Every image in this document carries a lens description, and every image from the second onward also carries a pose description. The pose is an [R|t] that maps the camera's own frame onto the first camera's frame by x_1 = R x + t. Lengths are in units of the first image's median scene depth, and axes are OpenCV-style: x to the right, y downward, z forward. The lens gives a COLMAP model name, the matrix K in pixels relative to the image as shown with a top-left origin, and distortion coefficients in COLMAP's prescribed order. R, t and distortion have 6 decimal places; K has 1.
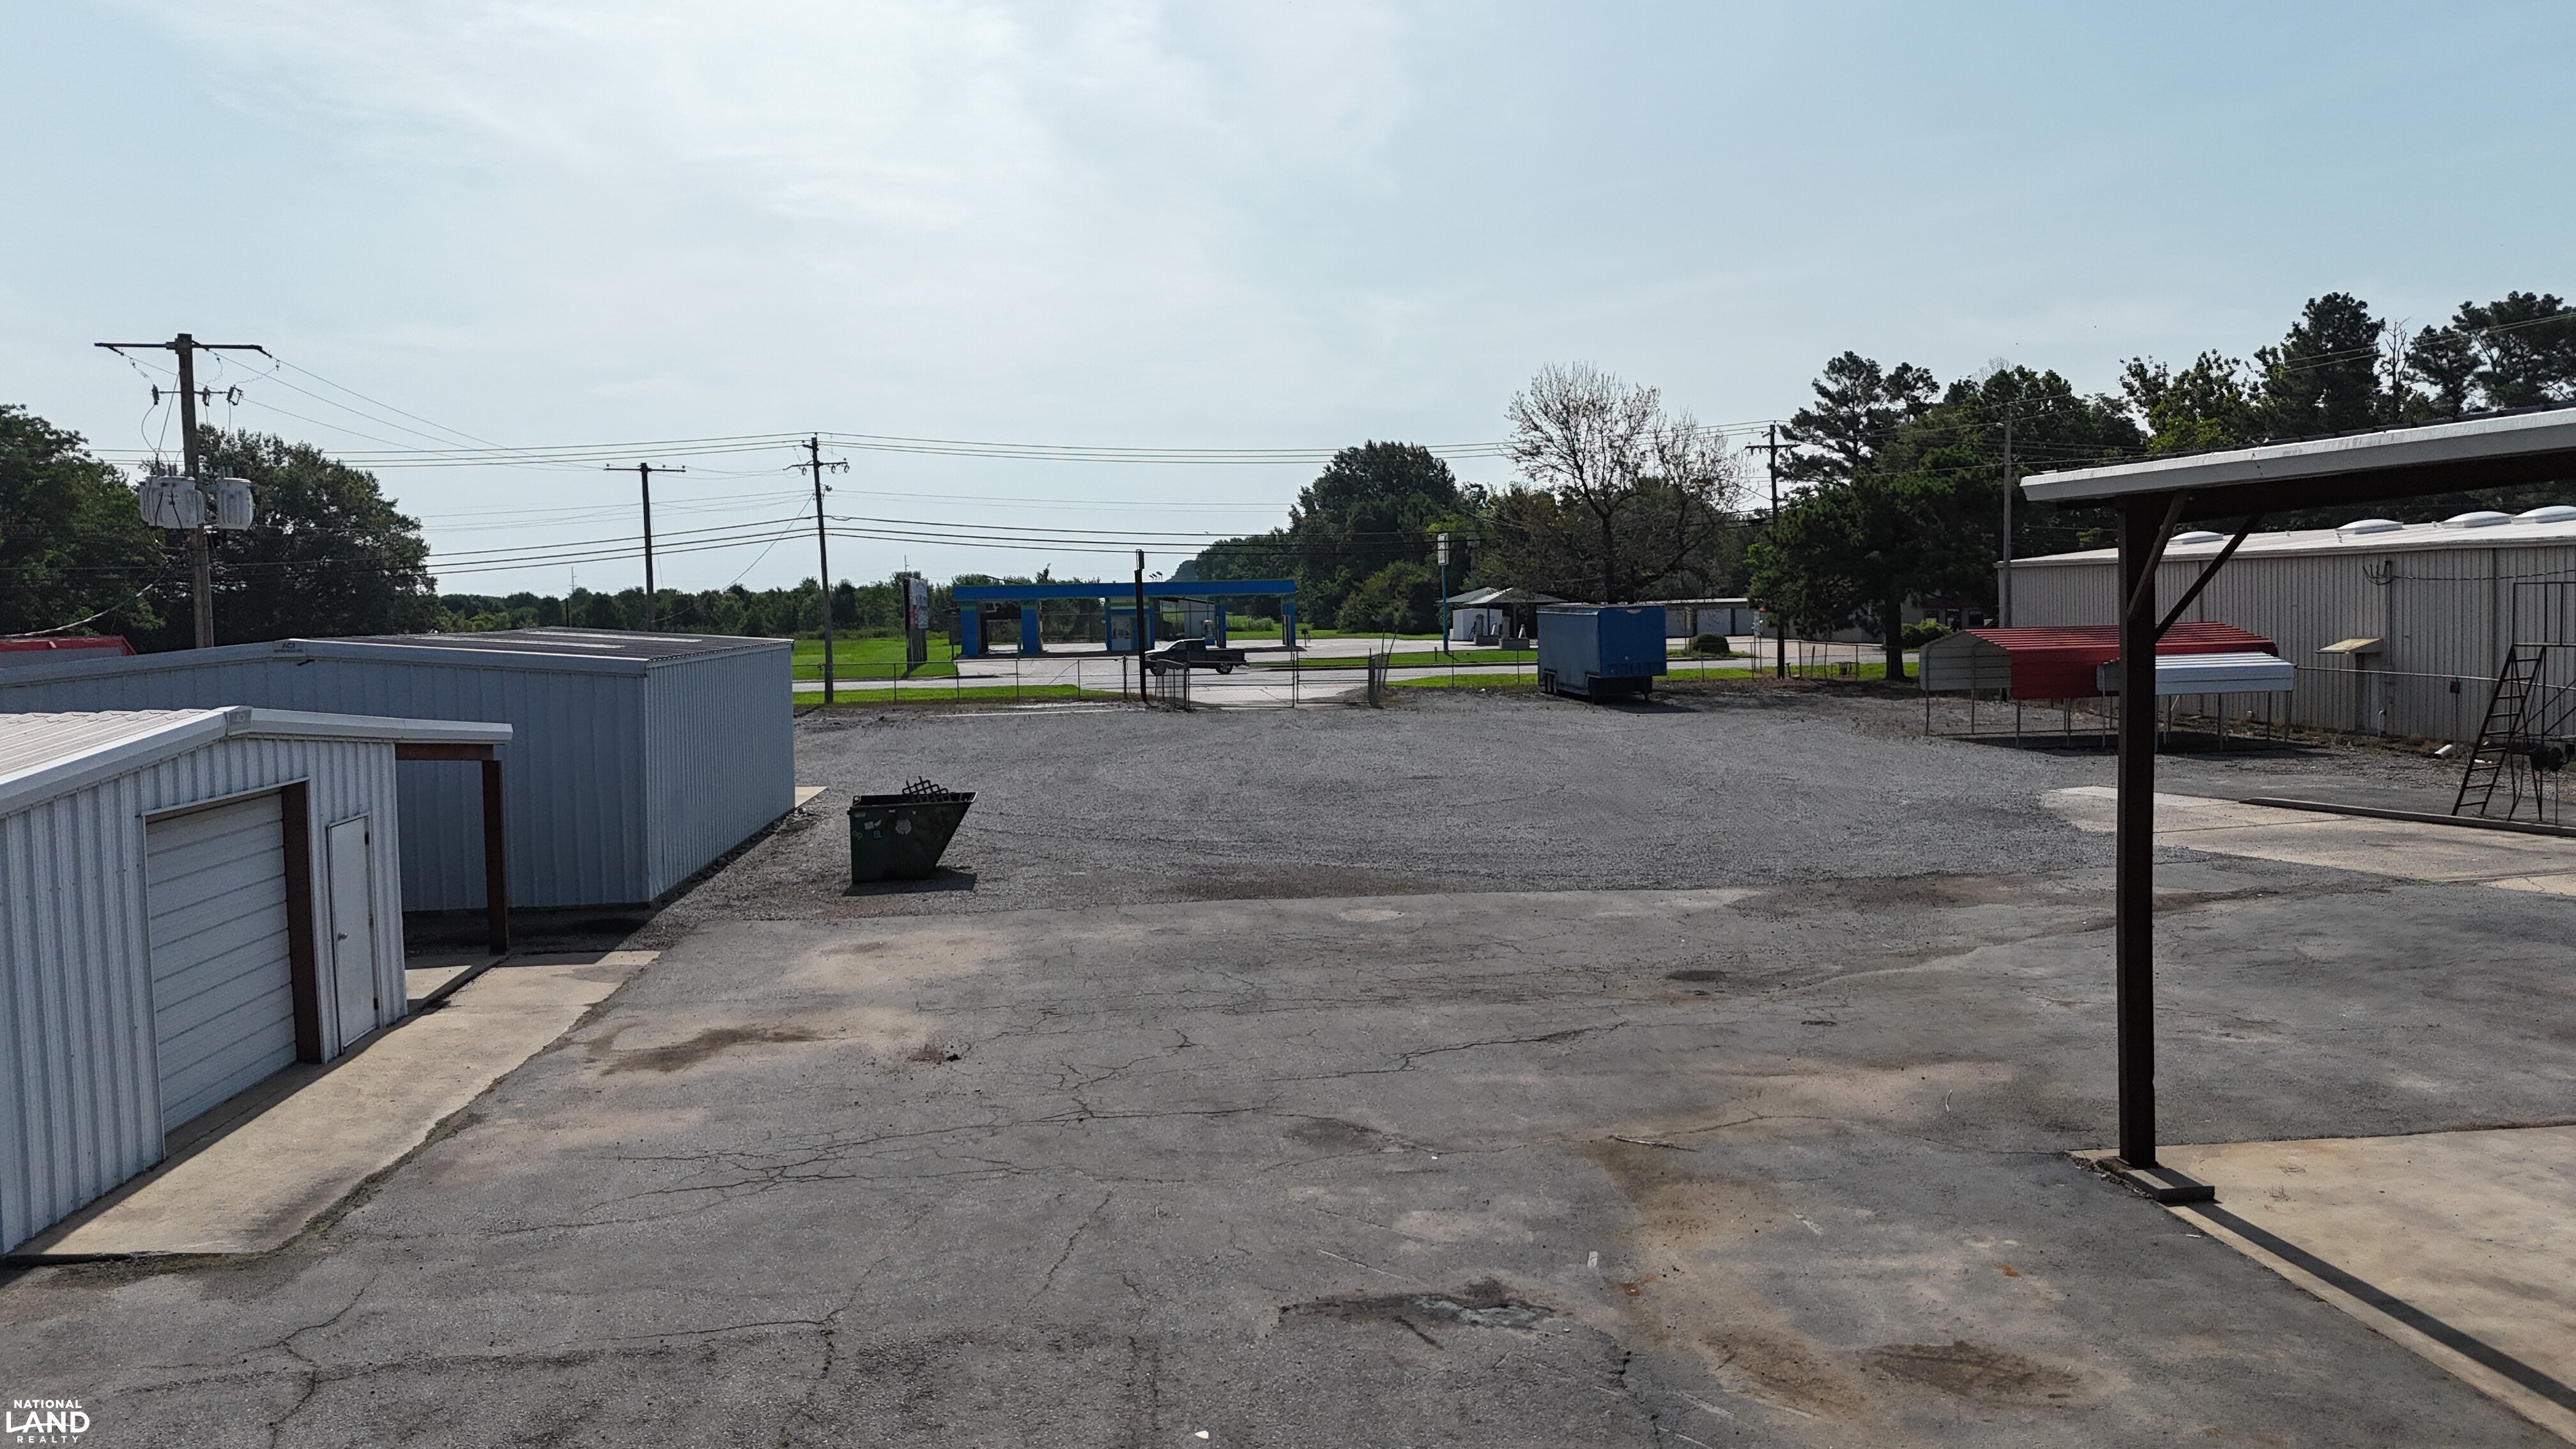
lens RADIAL K [[1897.2, 0, 1267.9], [0, 1897.2, 697.0], [0, 0, 1]] dist [0.066908, -0.057485]
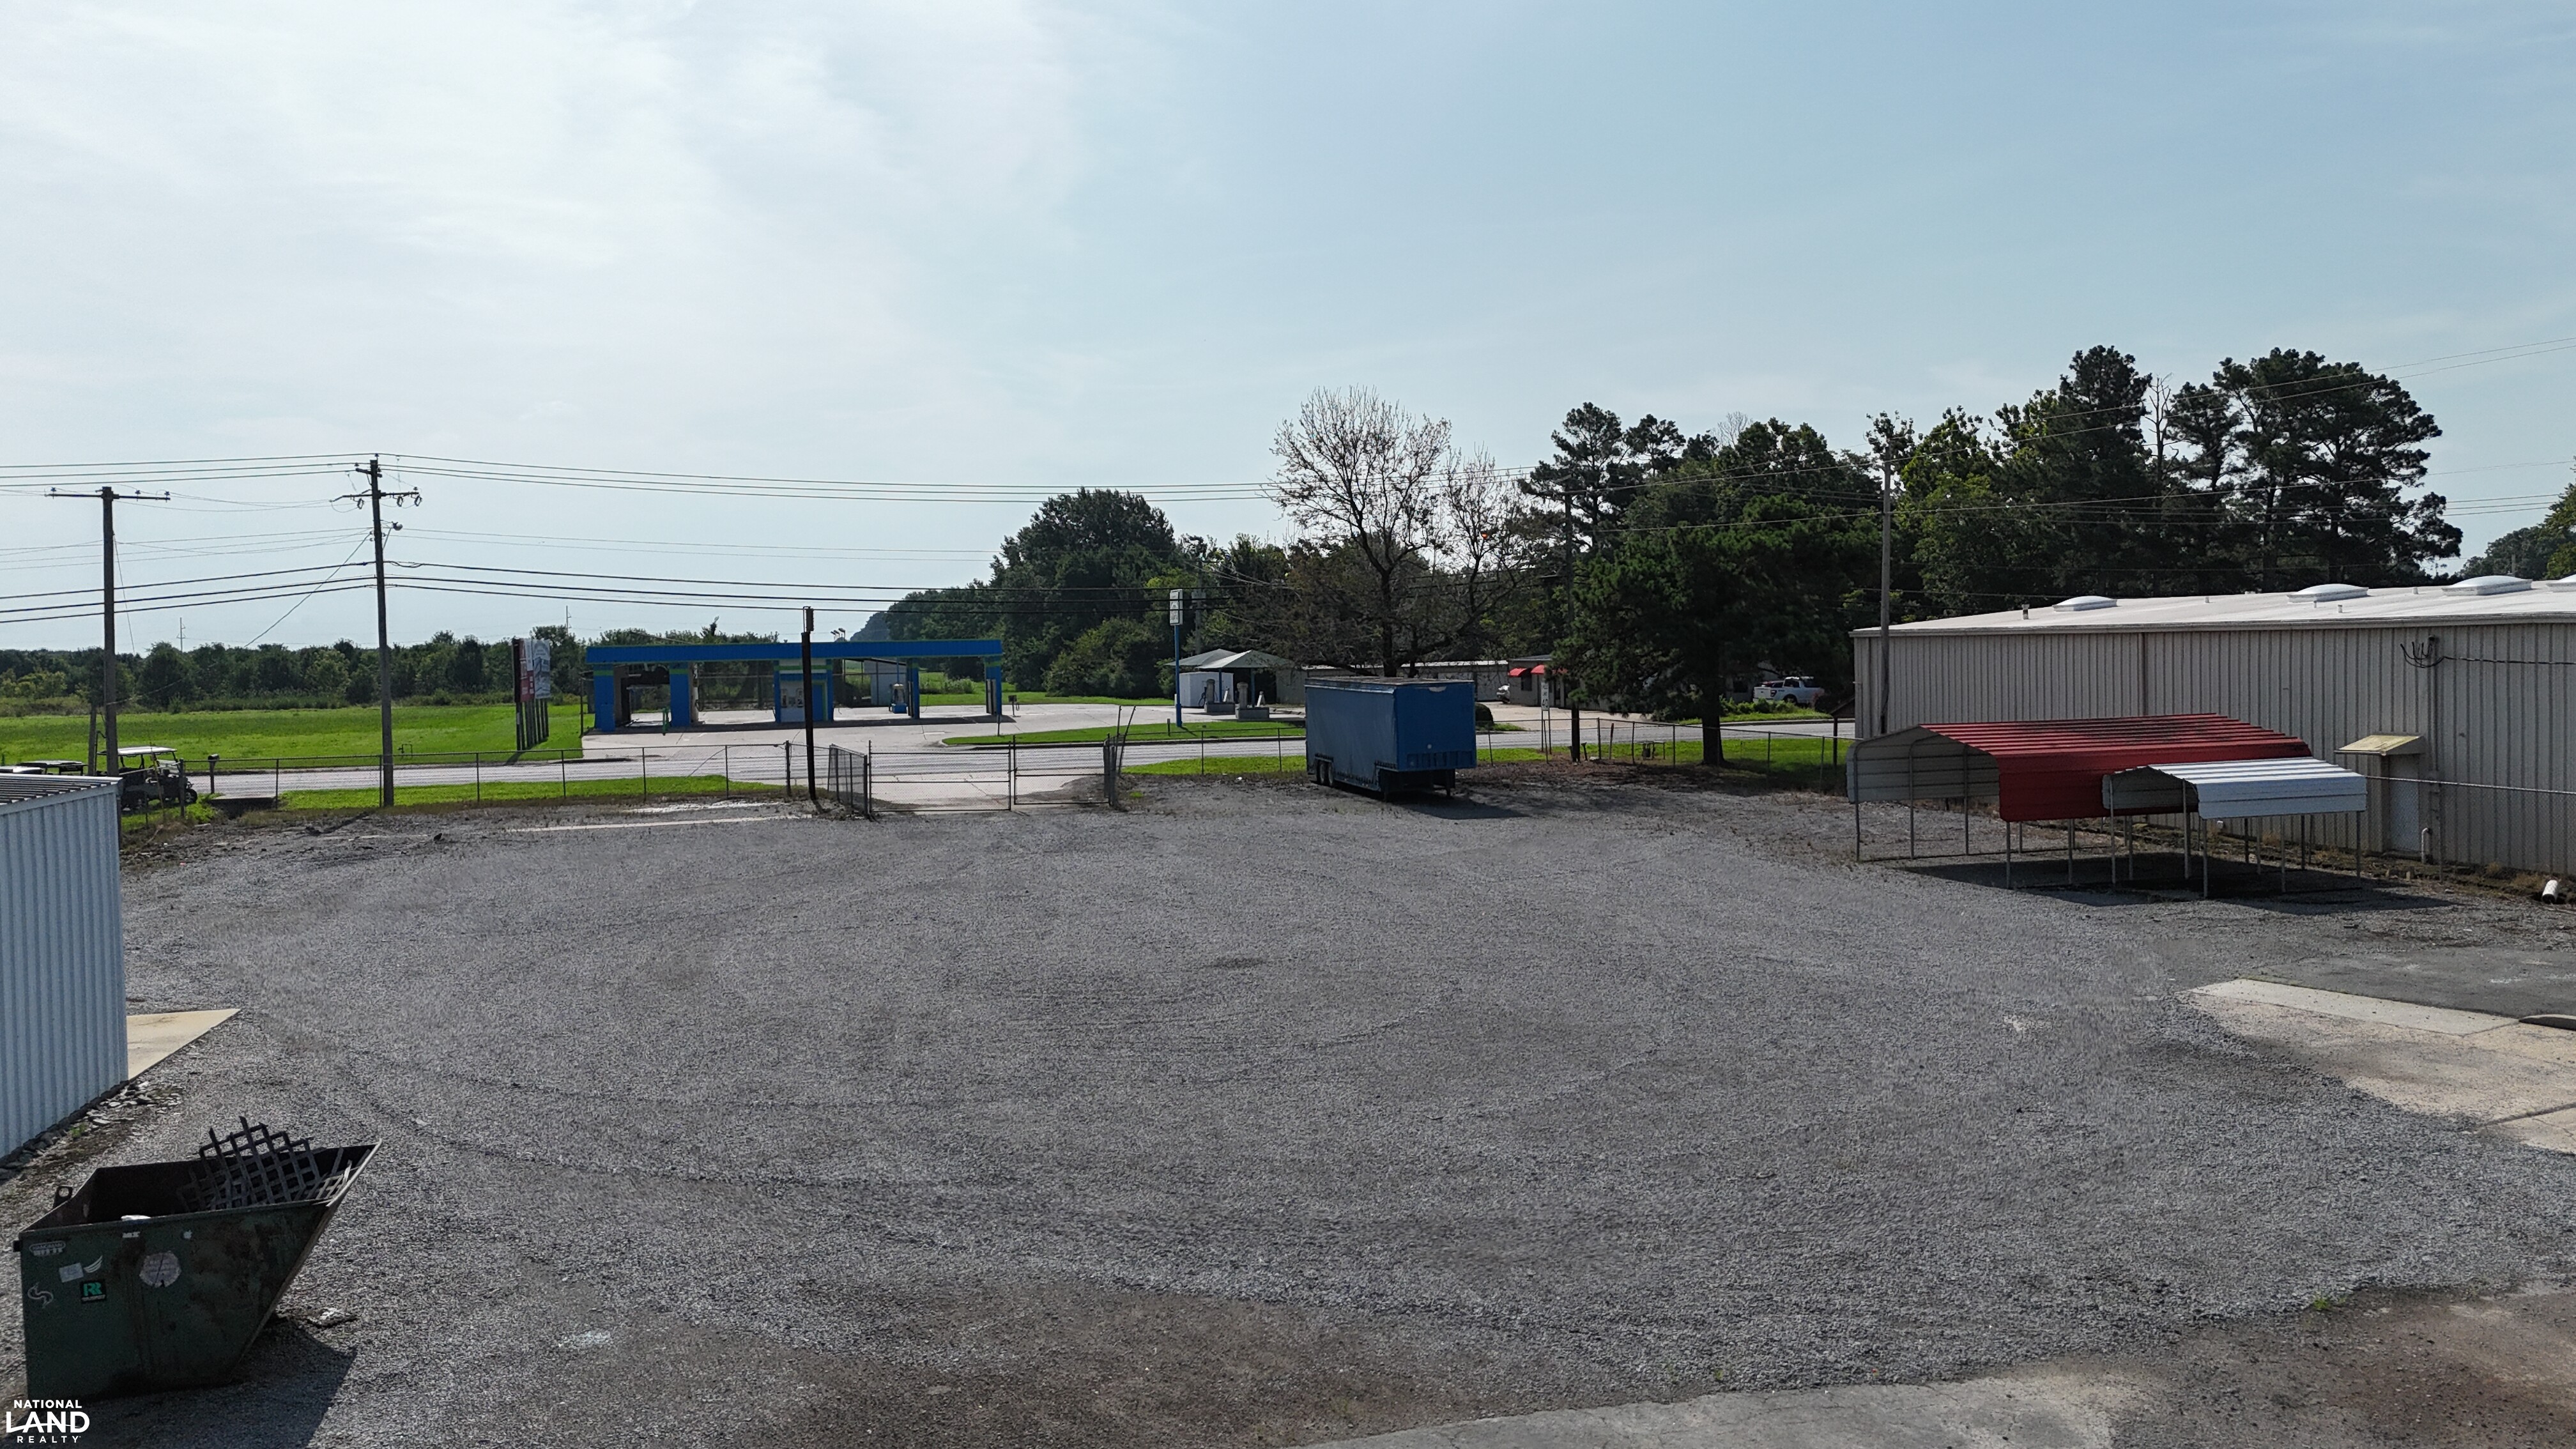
lens RADIAL K [[1897.2, 0, 1333.8], [0, 1897.2, 704.5], [0, 0, 1]] dist [0.066908, -0.057485]
pose [[0.981726, -0.005073, 0.190233, -0.005605], [0.009710, 0.999678, -0.023453, -0.021960], [-0.190052, 0.024871, 0.981459, 0.237672]]
